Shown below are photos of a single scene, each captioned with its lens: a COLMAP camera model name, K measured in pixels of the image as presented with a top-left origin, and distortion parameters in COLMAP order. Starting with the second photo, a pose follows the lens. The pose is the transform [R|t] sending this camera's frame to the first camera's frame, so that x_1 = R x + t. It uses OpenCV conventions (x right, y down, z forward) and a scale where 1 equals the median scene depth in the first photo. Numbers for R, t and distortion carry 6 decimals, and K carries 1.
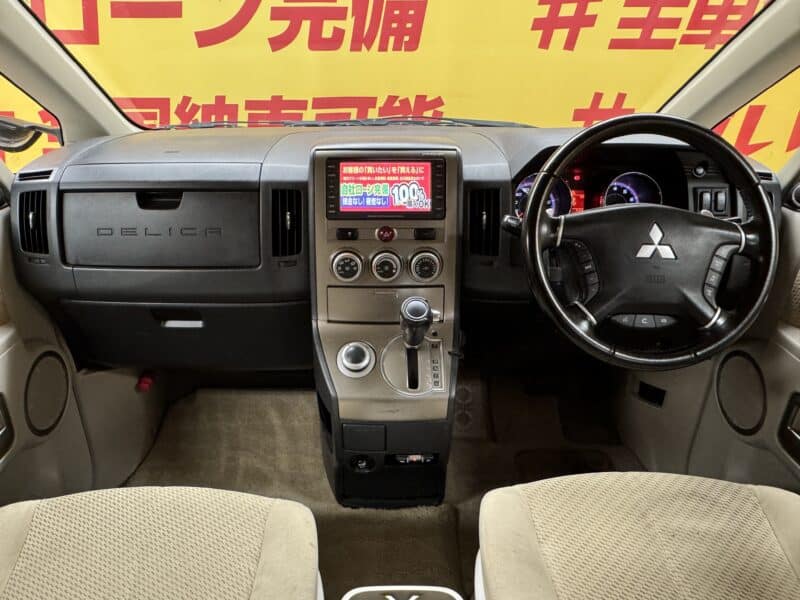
lens RADIAL K [[565.9, 0, 370.4], [0, 565.9, 296.6], [0, 0, 1]] dist [-0.005286, -0.004529]
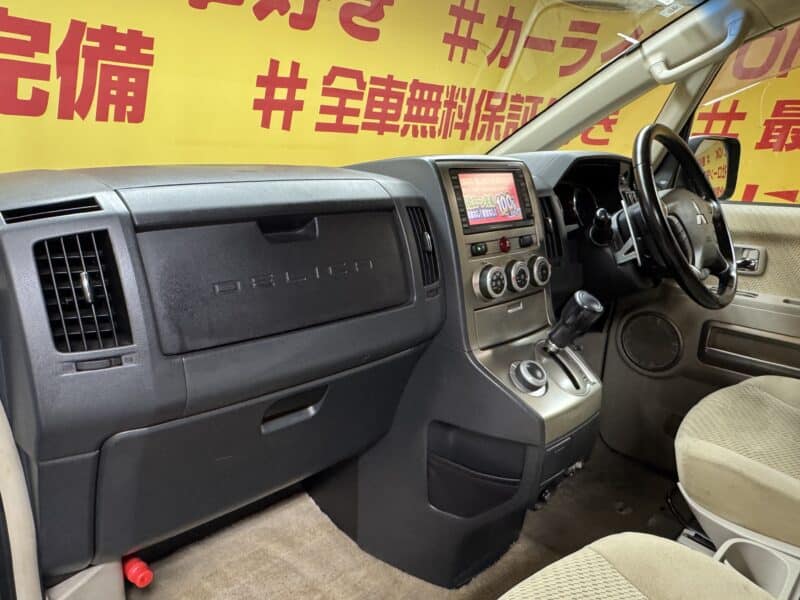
lens RADIAL K [[565.1, 0, 400.0], [0, 565.1, 300.0], [0, 0, 1]] dist [-0.003300, -0.001641]
pose [[0.694598, -0.162305, 0.700850, -0.309353], [0.282824, 0.957381, -0.058588, -0.005731], [-0.661471, 0.238912, 0.710899, 0.180808]]
